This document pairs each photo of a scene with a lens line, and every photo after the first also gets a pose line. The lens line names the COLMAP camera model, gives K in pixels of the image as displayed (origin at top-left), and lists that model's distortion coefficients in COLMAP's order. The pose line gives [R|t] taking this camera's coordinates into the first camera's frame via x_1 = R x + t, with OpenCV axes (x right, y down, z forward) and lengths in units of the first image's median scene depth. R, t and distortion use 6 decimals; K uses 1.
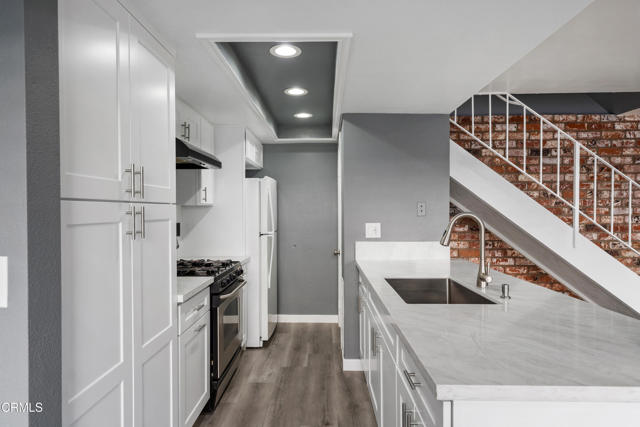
lens RADIAL K [[387.1, 0, 316.5], [0, 387.1, 219.9], [0, 0, 1]] dist [0.037688, 0.001591]
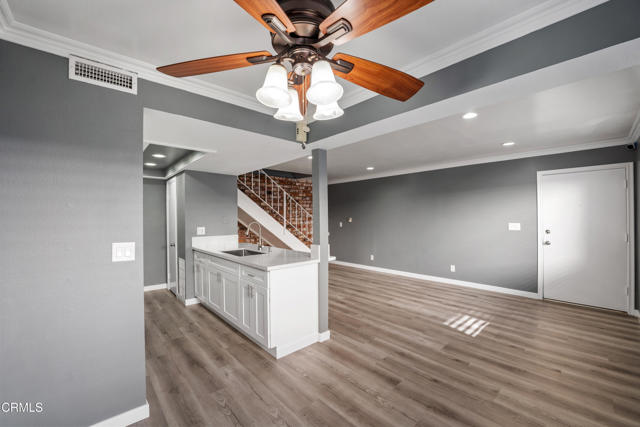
lens RADIAL K [[260.4, 0, 315.9], [0, 260.4, 217.6], [0, 0, 1]] dist [-0.002960, -0.000078]
pose [[0.750238, -0.006019, 0.661140, -0.244031], [0.019223, 0.999734, -0.012713, -0.010499], [-0.660888, 0.022247, 0.750155, -0.313404]]
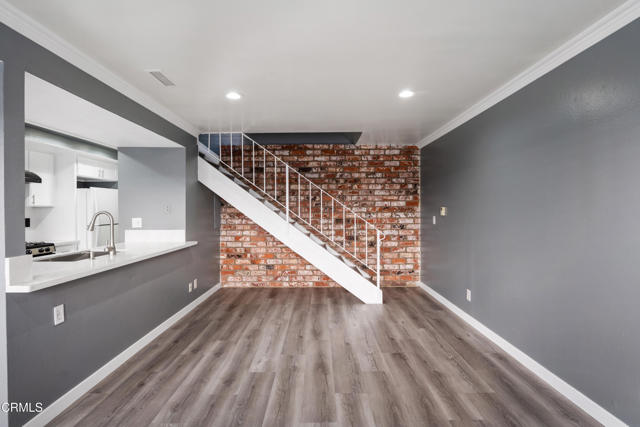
lens RADIAL K [[310.6, 0, 316.5], [0, 310.6, 210.6], [0, 0, 1]] dist [-0.006819, -0.001341]
pose [[0.999971, -0.003277, -0.006871, 0.736313], [0.003140, 0.999797, -0.019913, 0.004957], [0.006935, 0.019891, 0.999778, -0.187047]]
